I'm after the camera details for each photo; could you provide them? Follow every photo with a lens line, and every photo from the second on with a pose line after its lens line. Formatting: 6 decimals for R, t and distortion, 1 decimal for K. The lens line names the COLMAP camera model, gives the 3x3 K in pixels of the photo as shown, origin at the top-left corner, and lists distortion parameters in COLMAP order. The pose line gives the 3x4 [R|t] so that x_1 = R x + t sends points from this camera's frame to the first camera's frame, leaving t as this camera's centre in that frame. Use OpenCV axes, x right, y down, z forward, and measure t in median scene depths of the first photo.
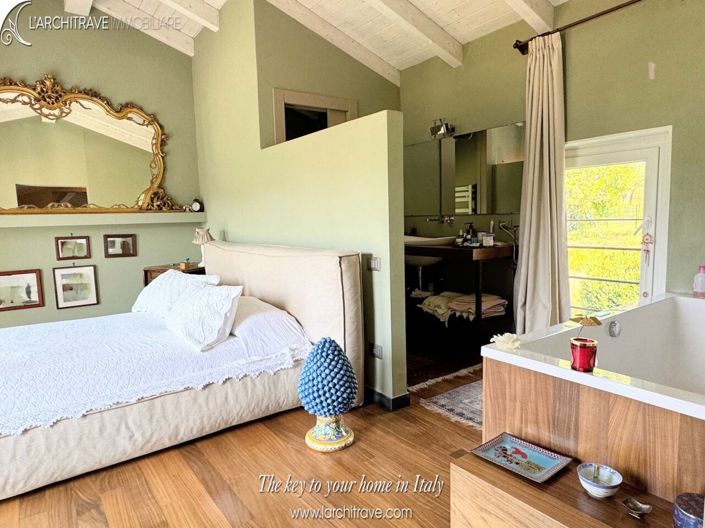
lens RADIAL K [[445.6, 0, 352.5], [0, 445.6, 264.0], [0, 0, 1]] dist [-0.004049, 0.000887]
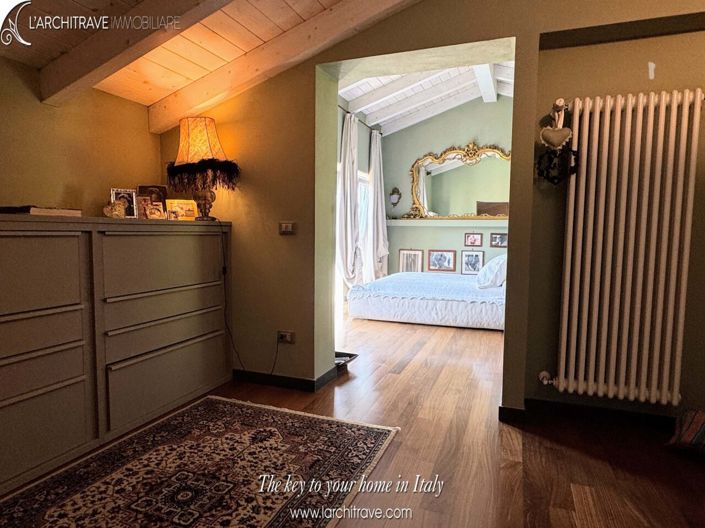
lens RADIAL K [[445.6, 0, 352.5], [0, 445.6, 264.0], [0, 0, 1]] dist [-0.004049, 0.000887]
pose [[0.538552, 0.093484, -0.837390, 0.555807], [-0.115660, 0.992621, 0.036429, 0.046871], [0.834616, 0.077234, 0.545391, -0.304603]]
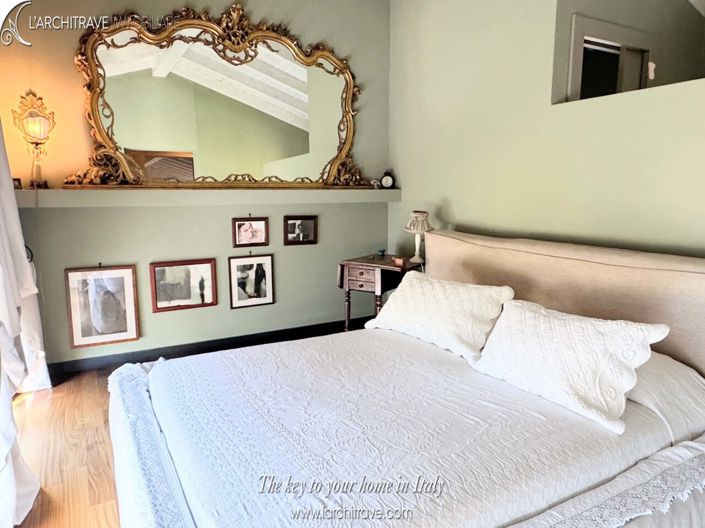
lens RADIAL K [[490.9, 0, 352.5], [0, 490.9, 264.0], [0, 0, 1]] dist [0.001349, 0.001635]
pose [[0.992396, 0.044059, -0.114934, -0.347552], [-0.038407, 0.997963, 0.050933, -0.031268], [0.116944, -0.046132, 0.992066, 0.158606]]
